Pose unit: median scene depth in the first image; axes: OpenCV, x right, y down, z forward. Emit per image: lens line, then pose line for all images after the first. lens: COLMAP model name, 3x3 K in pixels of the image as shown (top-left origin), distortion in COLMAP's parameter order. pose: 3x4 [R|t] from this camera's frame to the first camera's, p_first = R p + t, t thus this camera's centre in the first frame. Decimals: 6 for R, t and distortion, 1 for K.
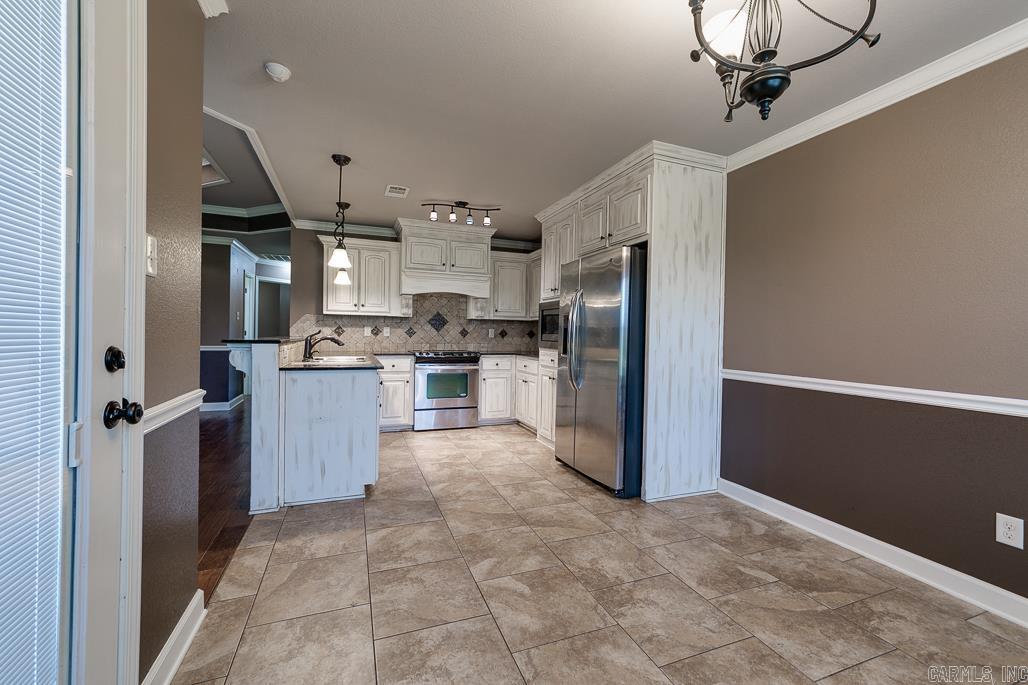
lens RADIAL K [[423.5, 0, 514.4], [0, 423.5, 339.9], [0, 0, 1]] dist [0.008876, 0.000246]
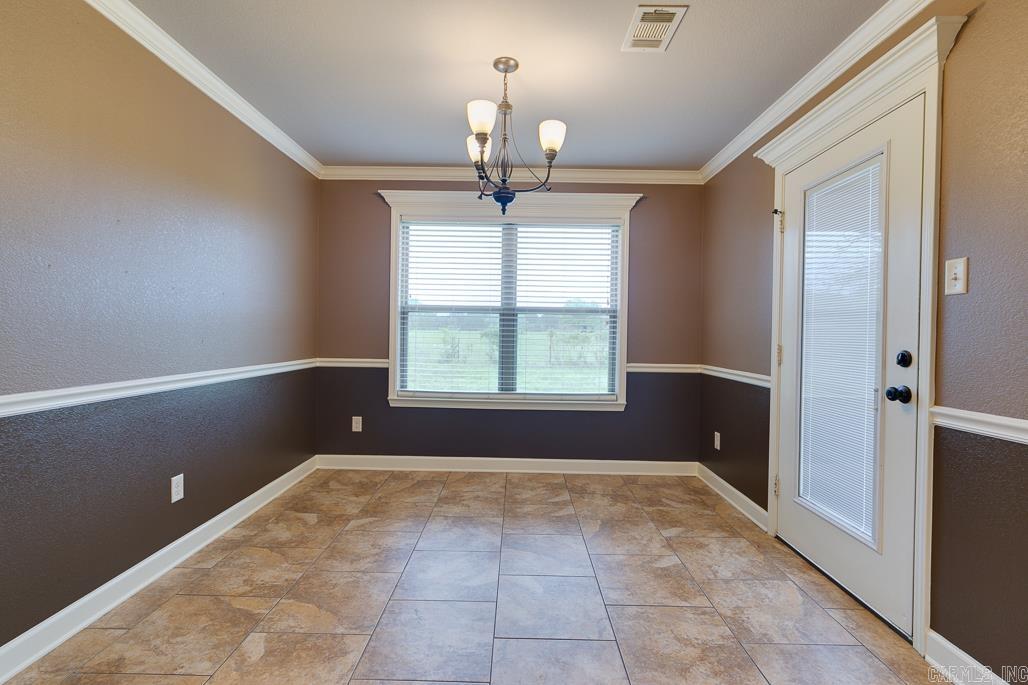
lens RADIAL K [[459.9, 0, 513.3], [0, 459.9, 336.2], [0, 0, 1]] dist [-0.005251, 0.002050]
pose [[-0.926039, -0.034409, 0.375856, -0.079187], [-0.026966, 0.999322, 0.025048, -0.013169], [-0.376464, 0.013060, -0.926339, 0.987461]]
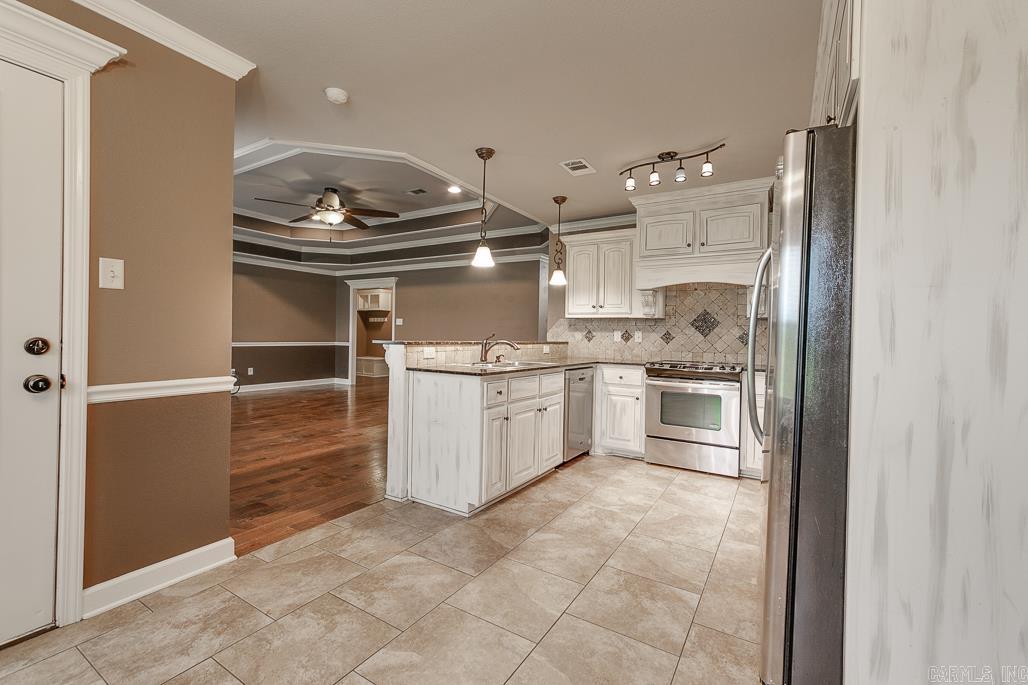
lens RADIAL K [[443.5, 0, 508.7], [0, 443.5, 339.2], [0, 0, 1]] dist [0.007312, 0.000531]
pose [[0.596503, 0.000786, -0.802610, 0.408116], [-0.018927, 0.999735, -0.013088, 0.003059], [0.802388, 0.022998, 0.596360, 0.444588]]
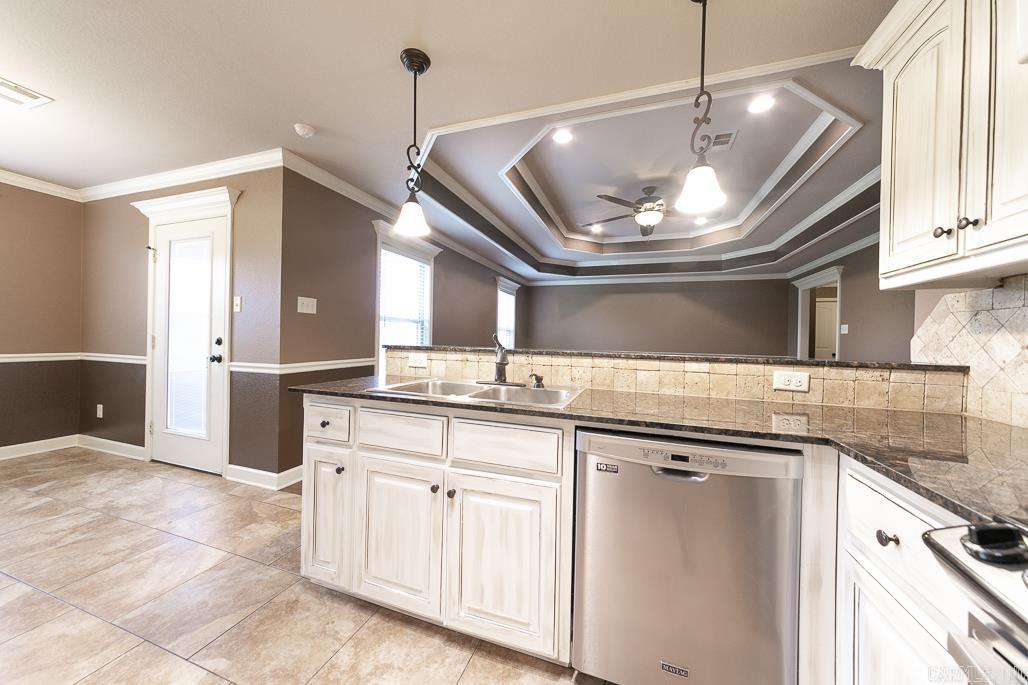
lens RADIAL K [[360.1, 0, 516.2], [0, 360.1, 340.7], [0, 0, 1]] dist [-0.001333, 0.002956]
pose [[-0.650580, -0.028224, -0.758913, -0.108069], [-0.043441, 0.999056, 0.000085, -0.018447], [0.758194, 0.033024, -0.651192, 1.427797]]
